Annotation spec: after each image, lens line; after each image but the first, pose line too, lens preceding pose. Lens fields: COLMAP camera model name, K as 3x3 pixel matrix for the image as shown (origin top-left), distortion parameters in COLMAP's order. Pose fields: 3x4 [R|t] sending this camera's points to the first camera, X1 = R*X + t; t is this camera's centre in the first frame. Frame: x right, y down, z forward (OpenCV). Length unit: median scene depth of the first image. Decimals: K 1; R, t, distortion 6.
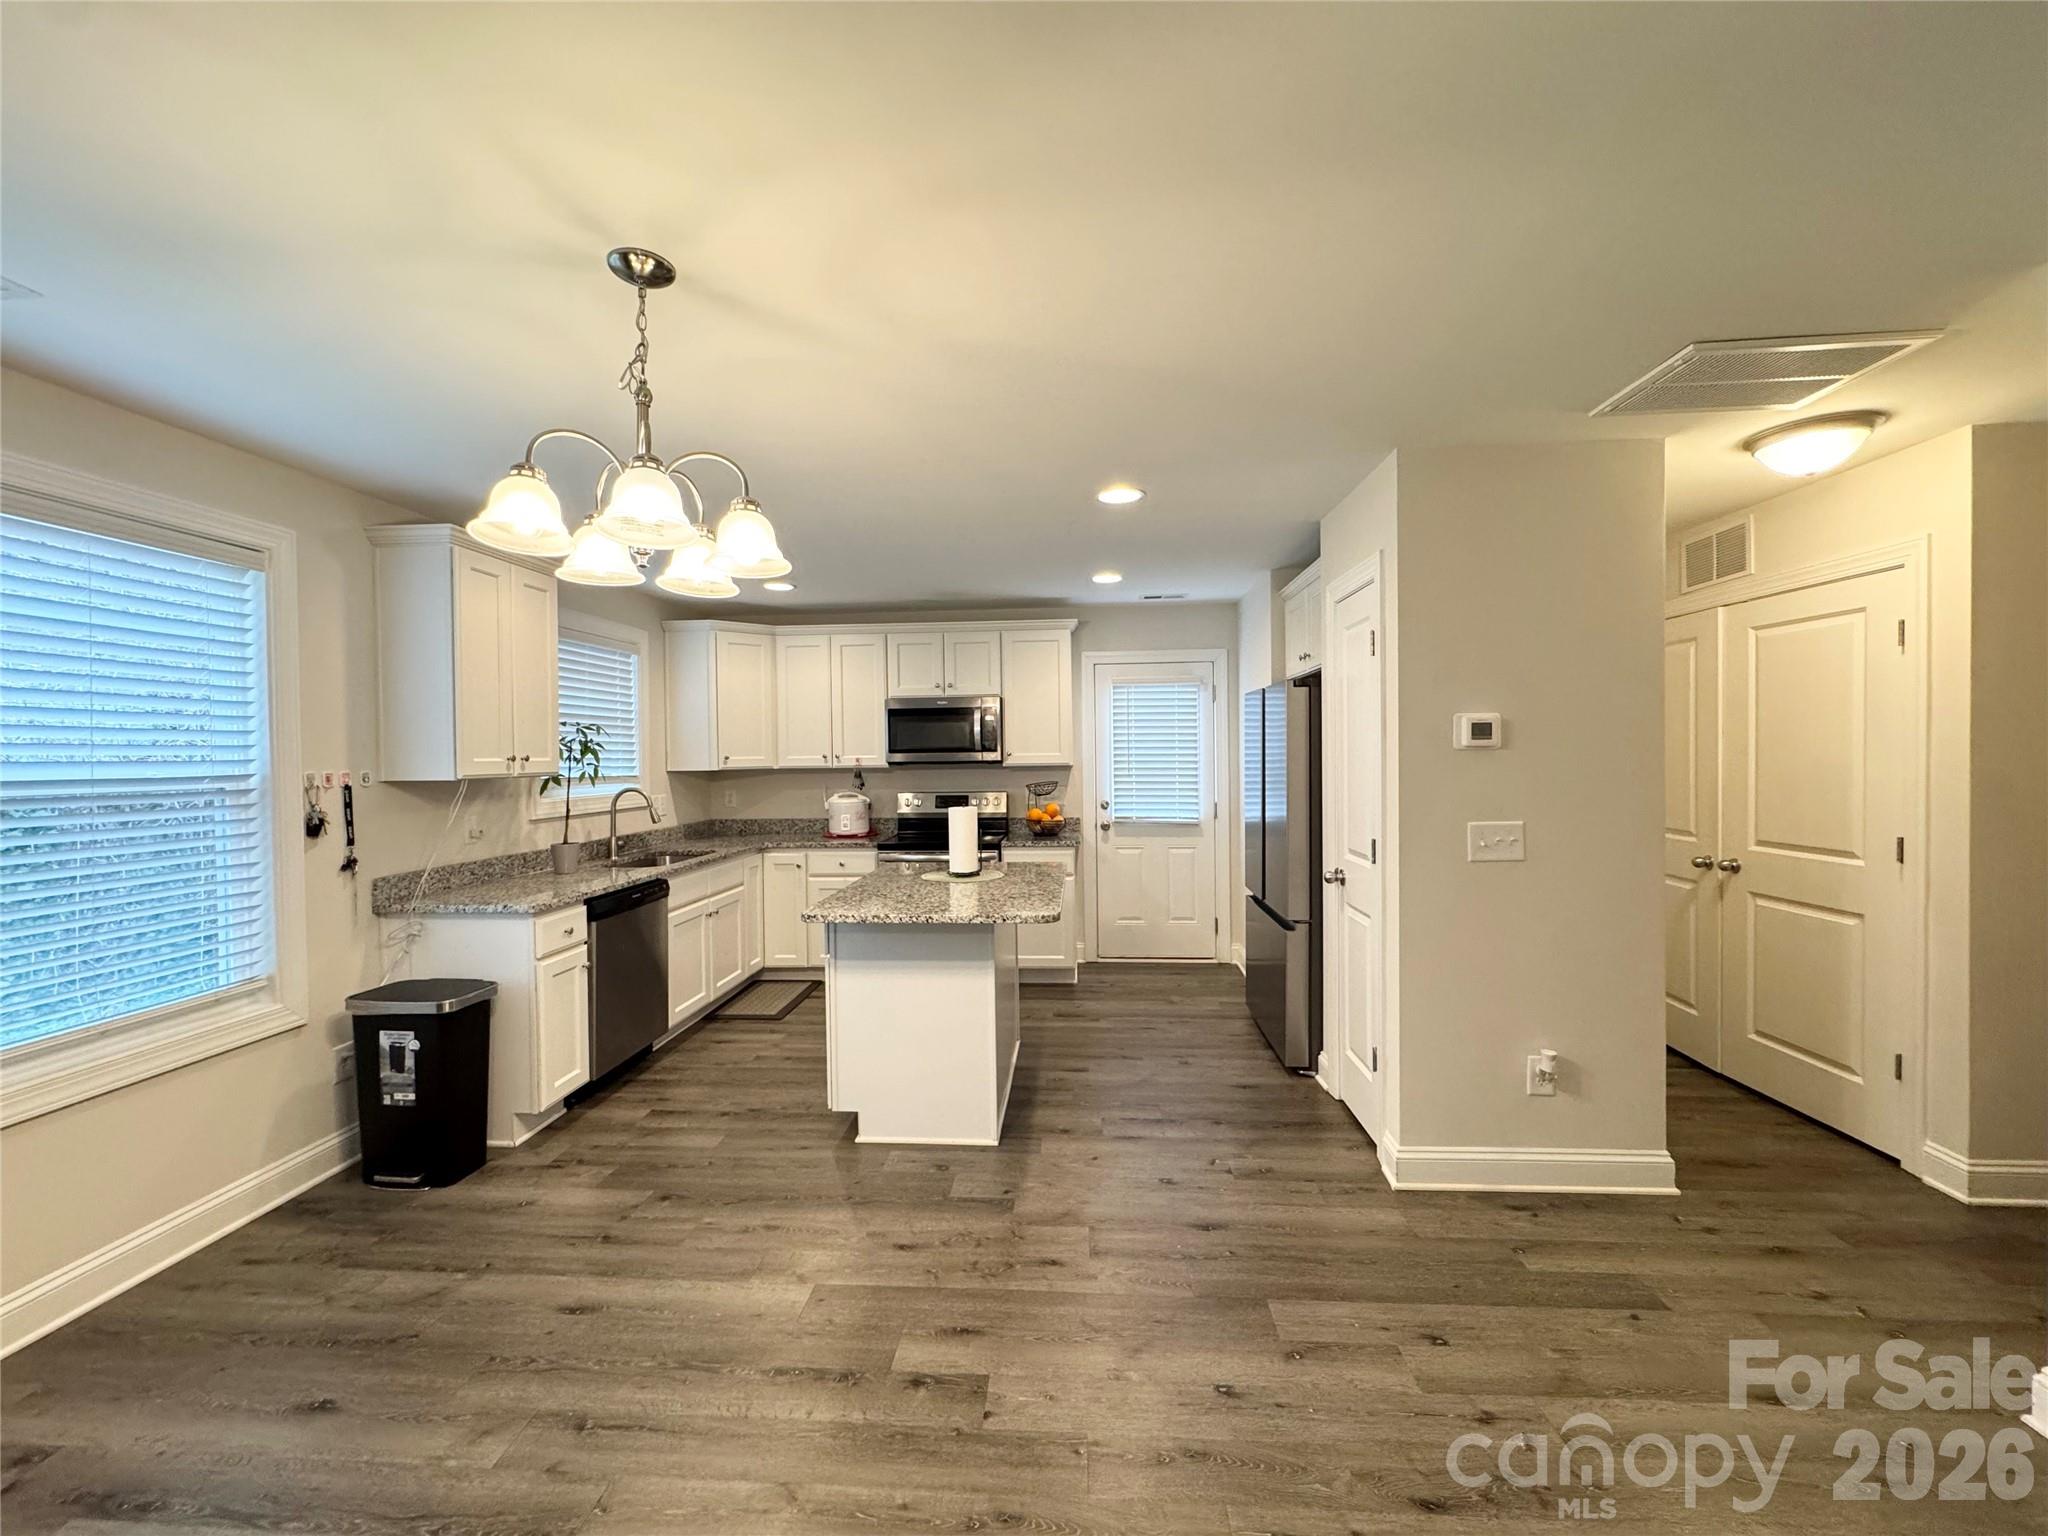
lens RADIAL K [[814.8, 0, 1024.1], [0, 814.8, 765.3], [0, 0, 1]] dist [-0.002759, 0.000303]
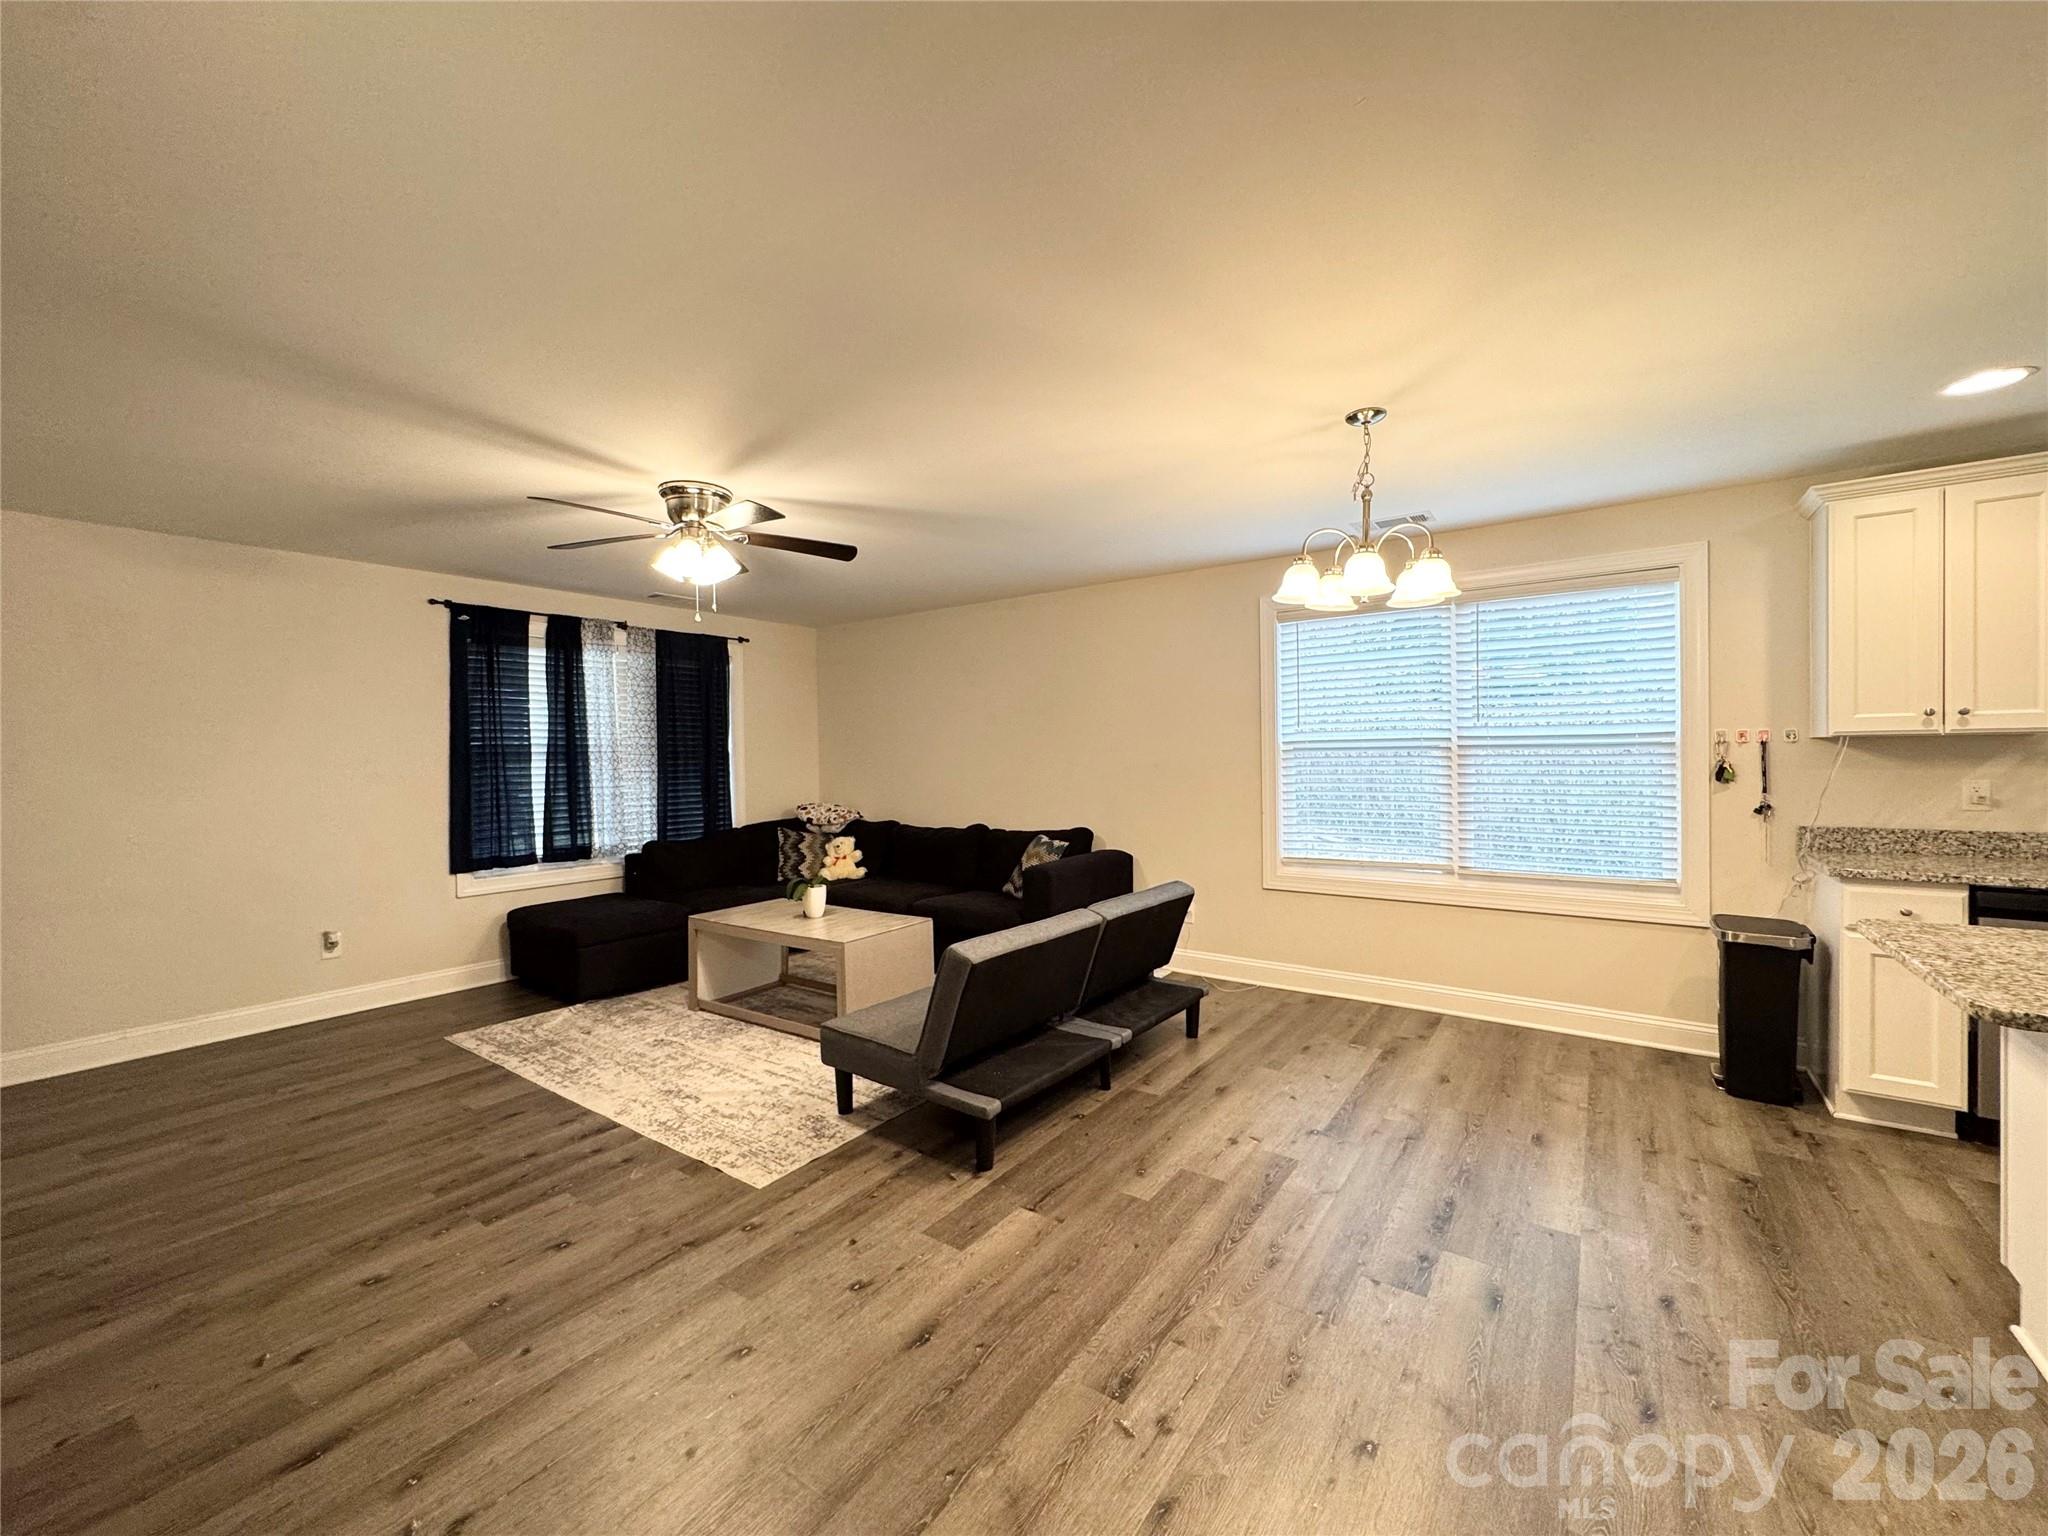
lens RADIAL K [[814.8, 0, 1022.8], [0, 814.8, 765.9], [0, 0, 1]] dist [-0.002759, 0.000303]
pose [[-0.524319, 0.030739, -0.850967, 0.687321], [0.009194, 0.999494, 0.030440, 0.014737], [0.851473, 0.008136, -0.524336, 0.683138]]
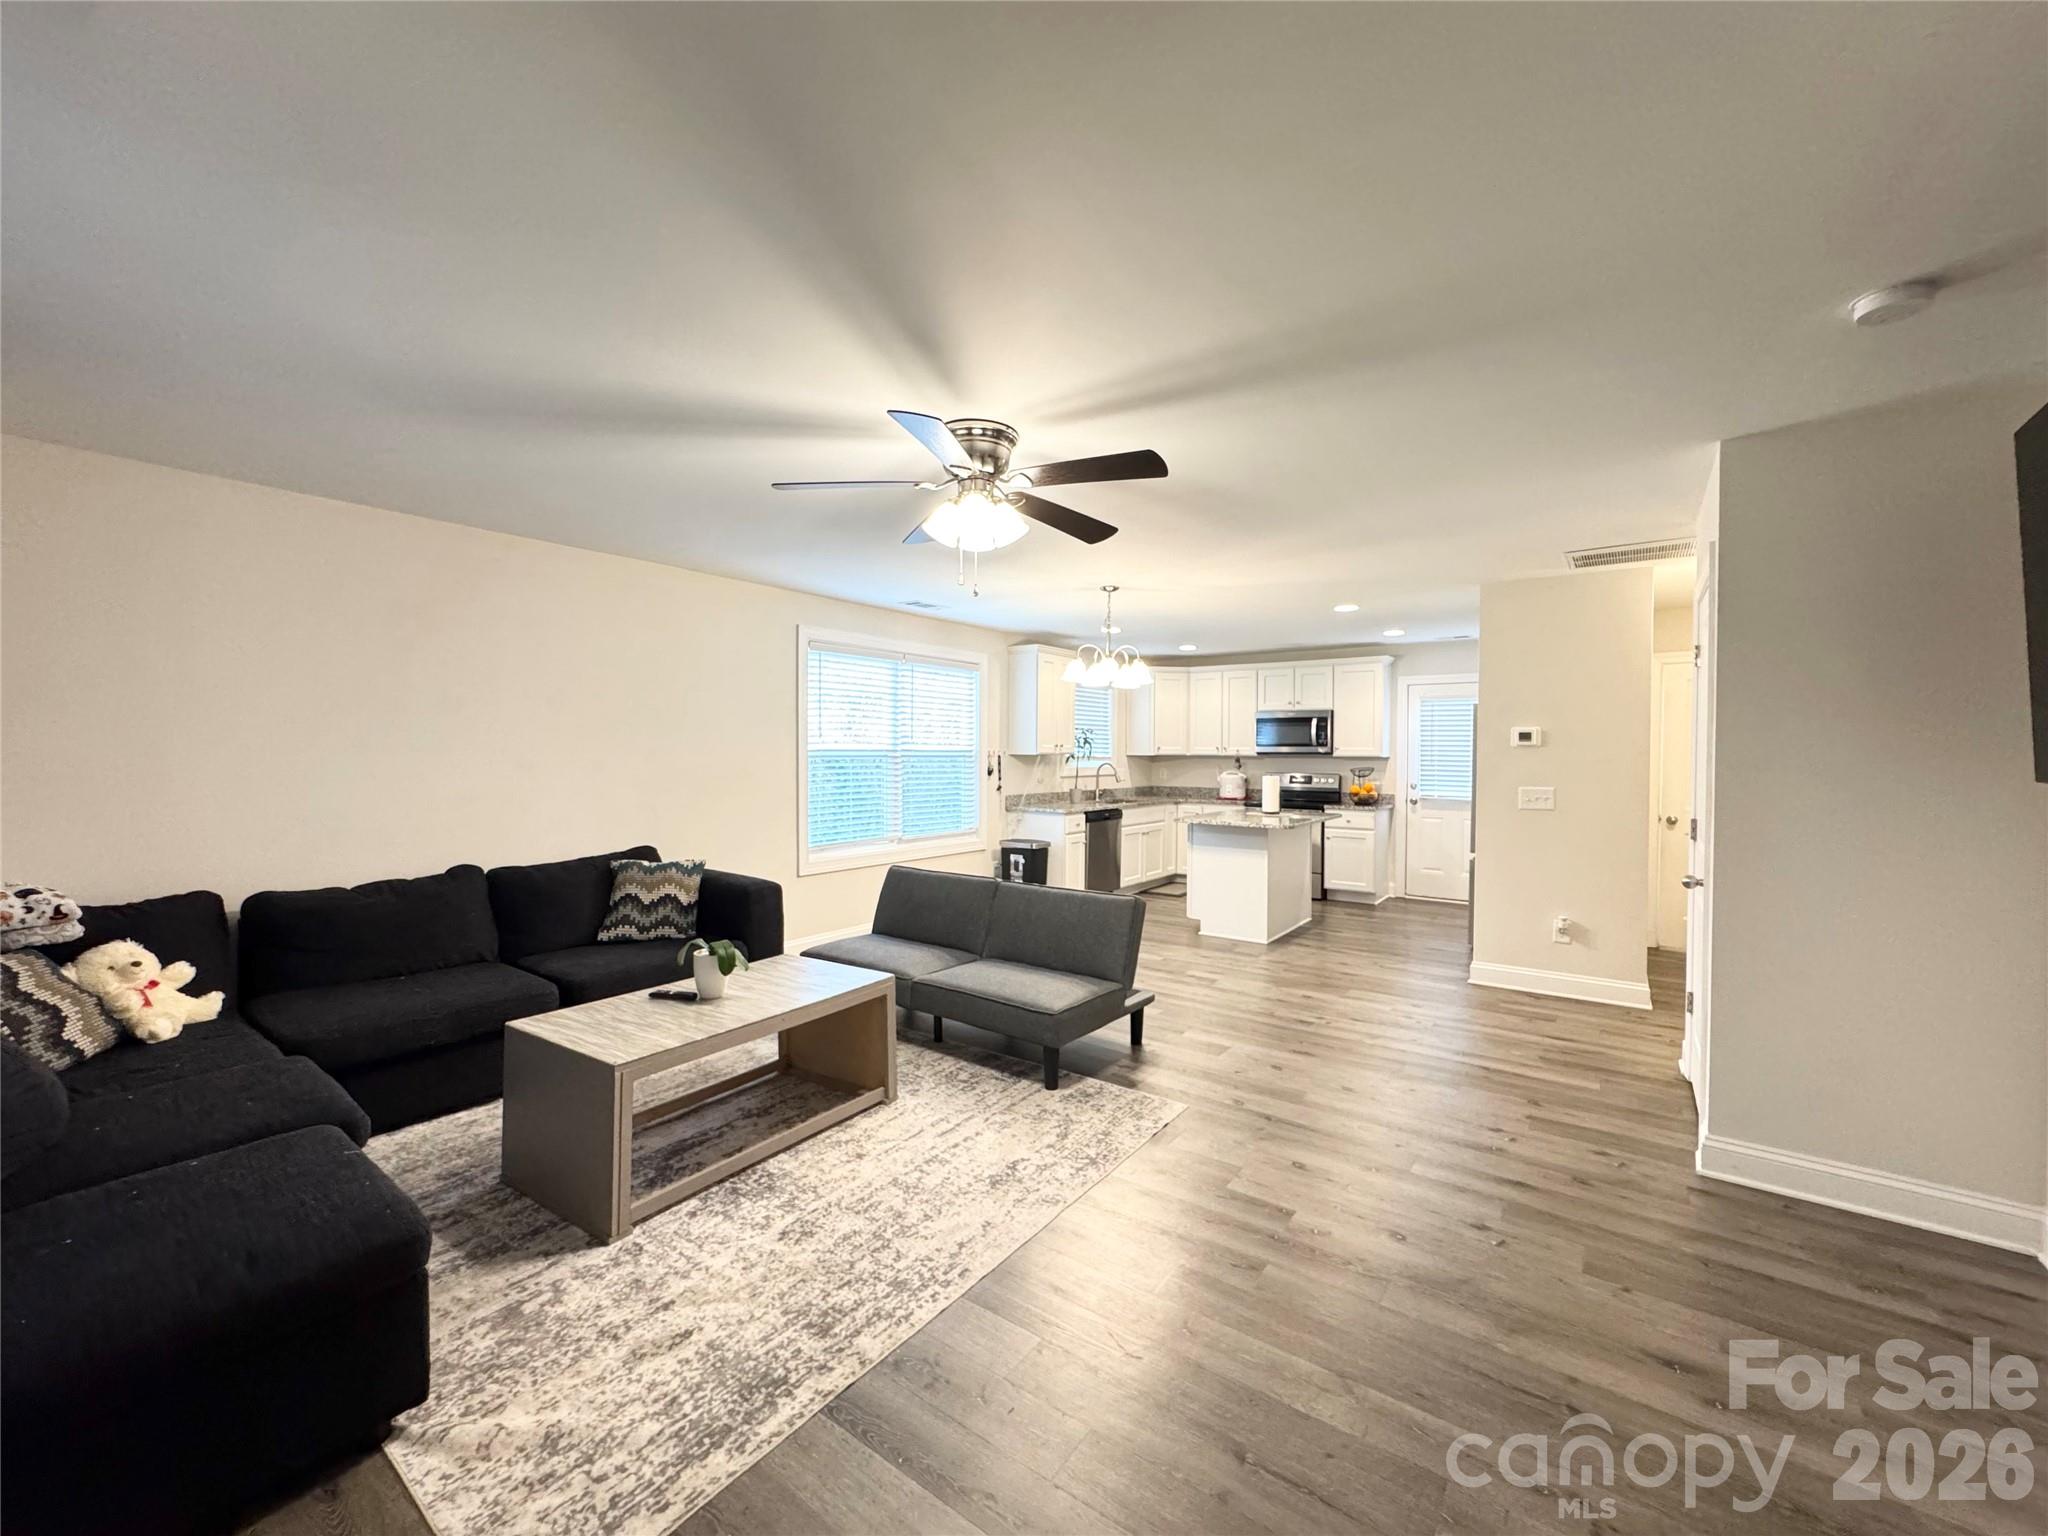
lens RADIAL K [[814.8, 0, 1023.5], [0, 814.8, 766.8], [0, 0, 1]] dist [-0.002759, 0.000303]
pose [[0.846710, 0.026618, -0.531389, 0.500897], [-0.022905, 0.999645, 0.013576, 0.022512], [0.531561, 0.000677, 0.847019, -0.980932]]
